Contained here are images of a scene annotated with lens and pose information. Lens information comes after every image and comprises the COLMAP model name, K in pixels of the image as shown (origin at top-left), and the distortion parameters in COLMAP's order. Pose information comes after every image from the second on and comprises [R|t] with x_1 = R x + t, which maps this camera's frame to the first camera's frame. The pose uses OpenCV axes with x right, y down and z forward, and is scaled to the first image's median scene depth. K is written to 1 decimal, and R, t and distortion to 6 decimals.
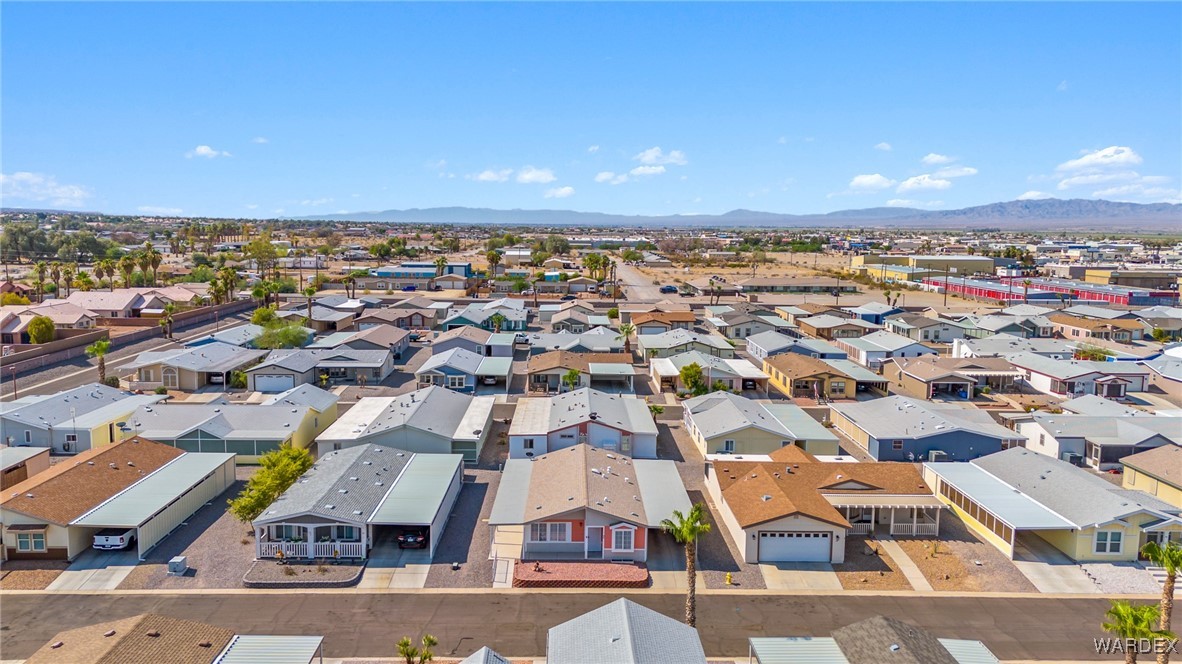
lens RADIAL K [[862.2, 0, 588.0], [0, 862.2, 334.0], [0, 0, 1]] dist [0.094542, -0.092896]
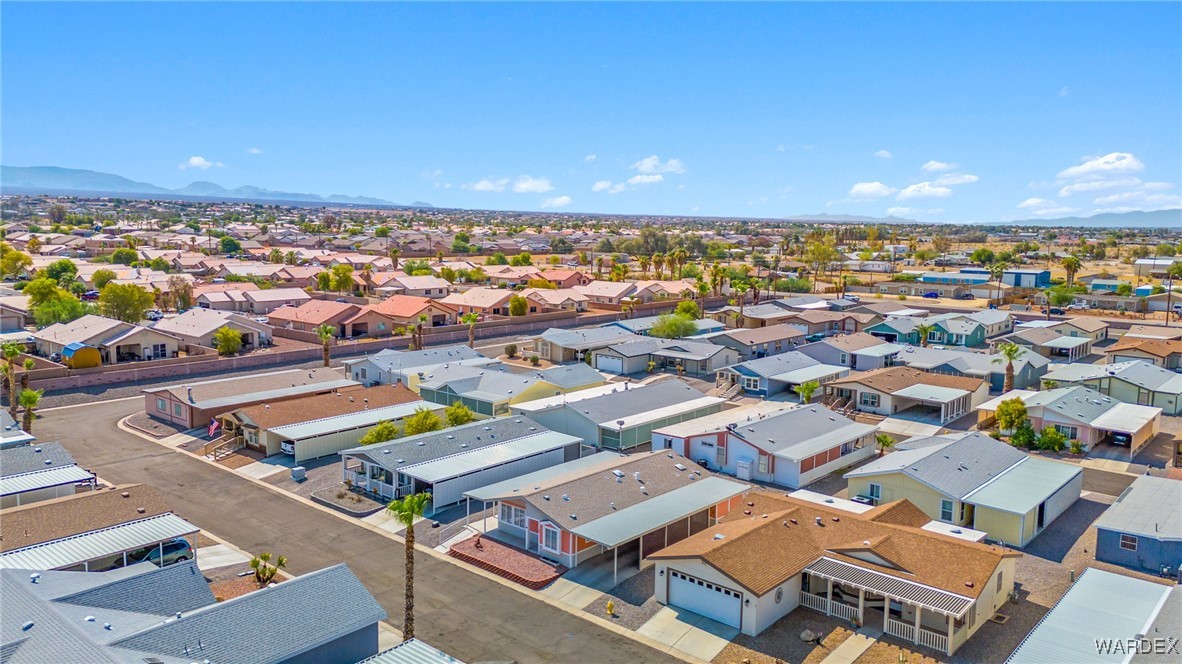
lens RADIAL K [[868.3, 0, 593.0], [0, 868.3, 326.6], [0, 0, 1]] dist [0.088662, -0.095160]
pose [[0.737302, 0.080292, -0.670774, 0.553993], [-0.090430, 0.995706, 0.019787, -0.017100], [0.669483, 0.046069, 0.741397, 0.233573]]
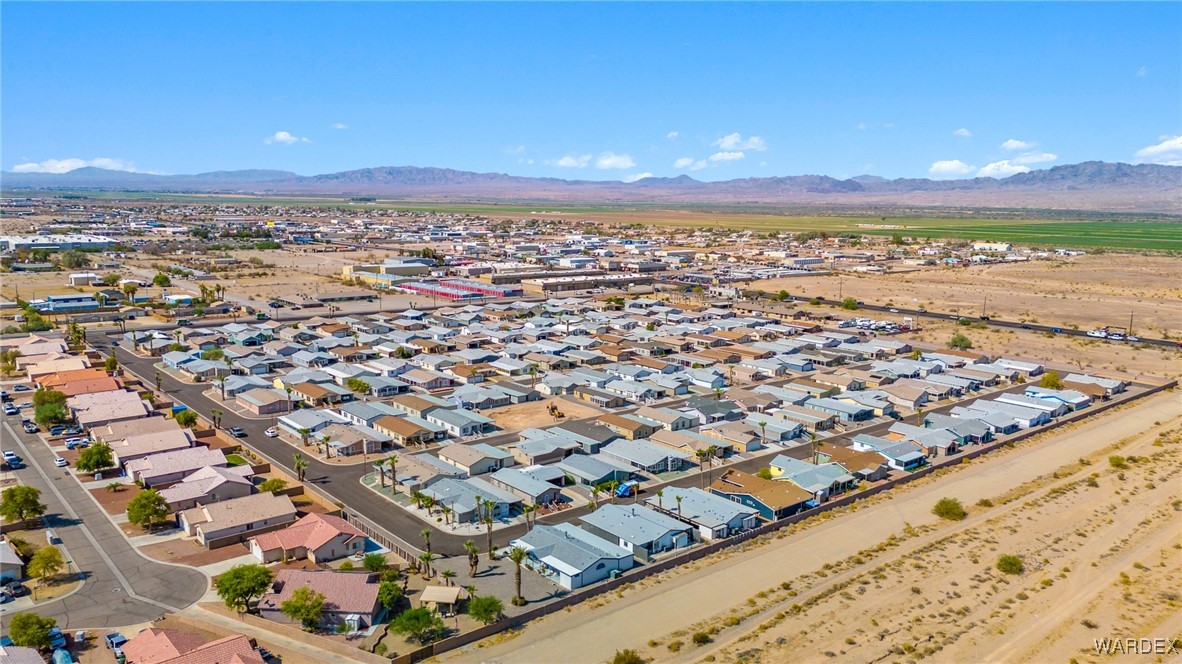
lens RADIAL K [[868.3, 0, 593.0], [0, 868.3, 326.6], [0, 0, 1]] dist [0.088662, -0.095160]
pose [[0.774955, -0.095787, 0.624716, -1.861917], [0.075403, 0.995401, 0.059087, -0.243064], [-0.627503, 0.001316, 0.778613, -2.654711]]
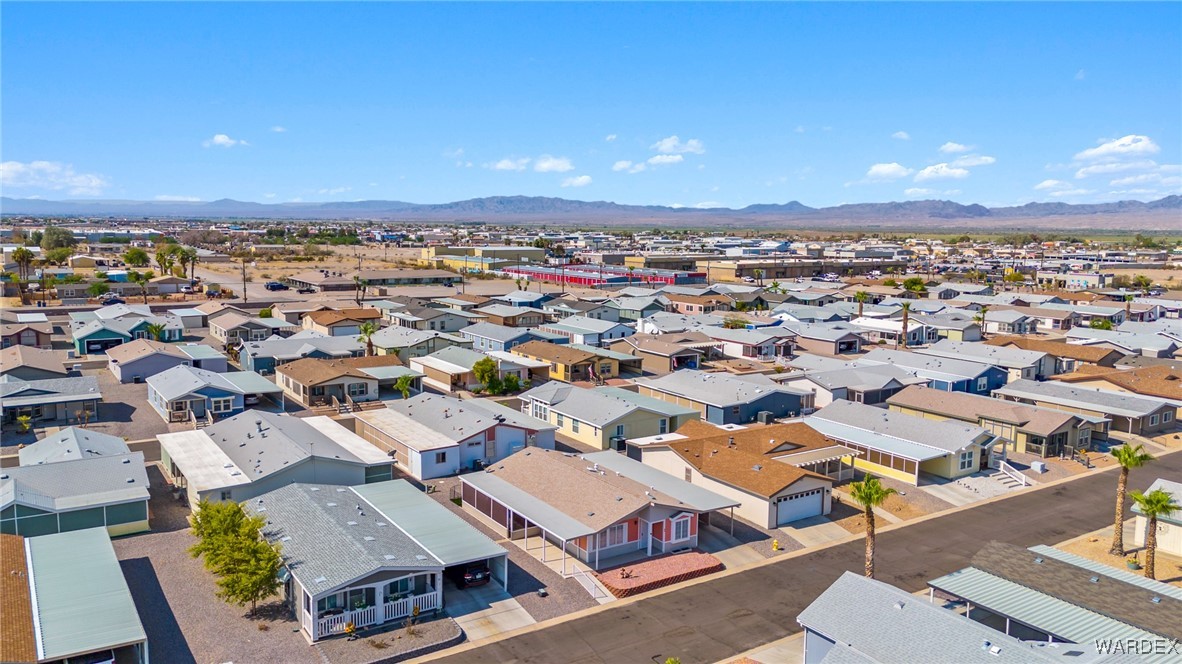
lens RADIAL K [[868.3, 0, 593.0], [0, 868.3, 326.6], [0, 0, 1]] dist [0.088662, -0.095160]
pose [[0.845307, -0.066397, 0.530139, -0.442676], [0.066614, 0.997603, 0.018727, -0.017456], [-0.530112, 0.019485, 0.847704, 0.151424]]
